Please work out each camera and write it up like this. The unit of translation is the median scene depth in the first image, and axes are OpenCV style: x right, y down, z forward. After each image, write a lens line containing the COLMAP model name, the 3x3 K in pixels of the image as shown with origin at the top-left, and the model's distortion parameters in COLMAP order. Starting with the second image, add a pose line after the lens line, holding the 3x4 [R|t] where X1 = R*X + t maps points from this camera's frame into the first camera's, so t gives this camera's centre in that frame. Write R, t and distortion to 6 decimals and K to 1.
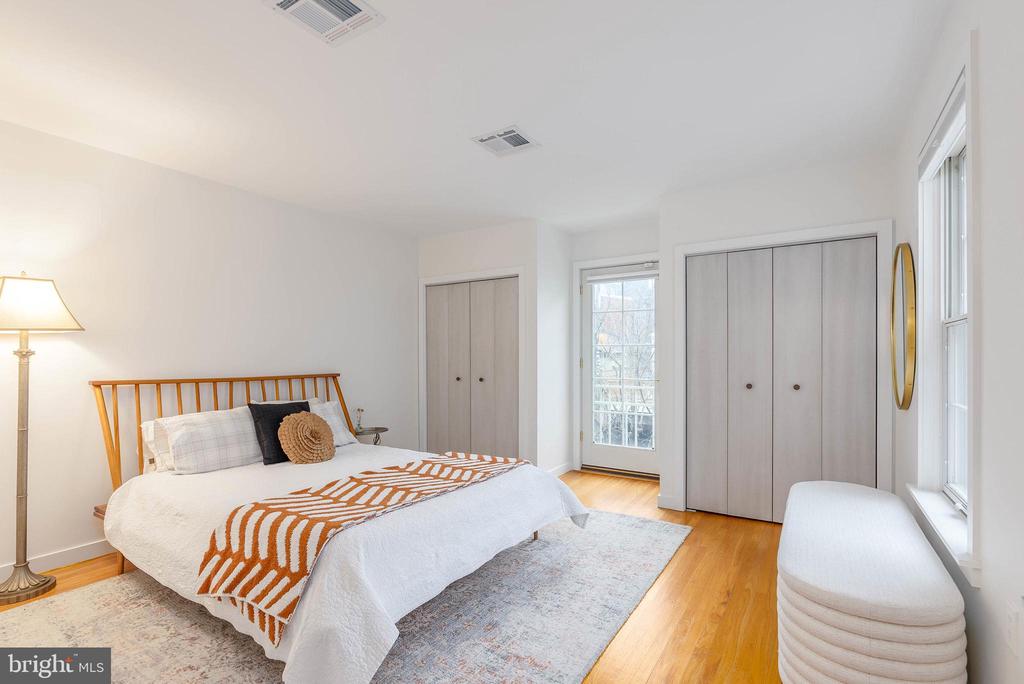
lens RADIAL K [[484.7, 0, 512.6], [0, 484.7, 348.4], [0, 0, 1]] dist [-0.009058, 0.003092]
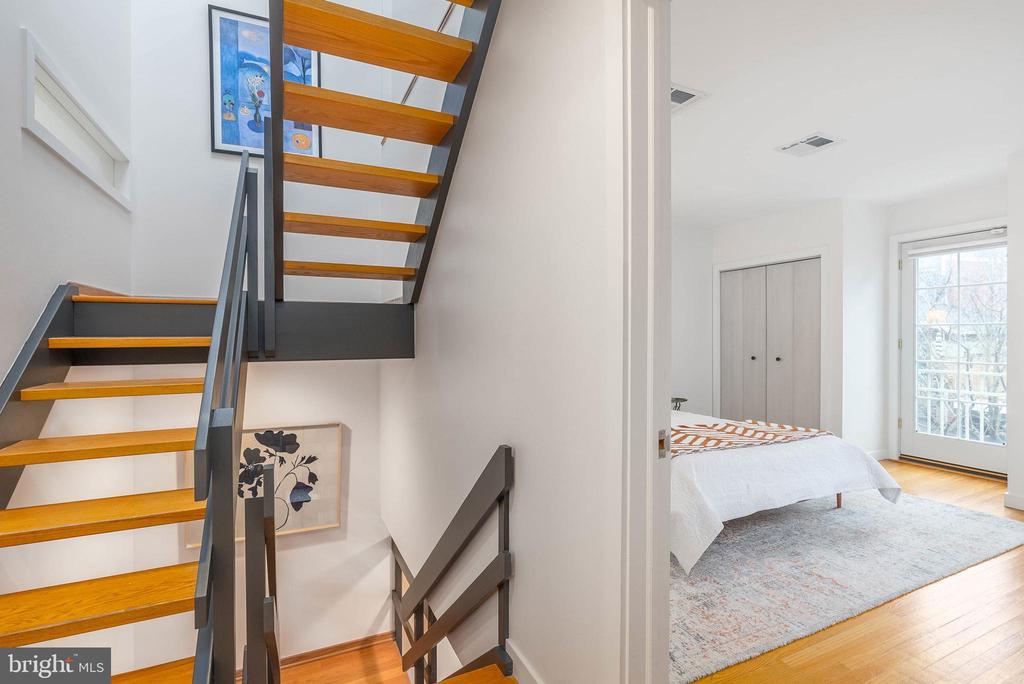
lens RADIAL K [[484.7, 0, 516.8], [0, 484.7, 339.8], [0, 0, 1]] dist [-0.009058, 0.003092]
pose [[0.854173, 0.003315, -0.519979, -0.007770], [0.006496, 0.999834, 0.017045, 0.002063], [0.519949, -0.017937, 0.854009, -0.291026]]
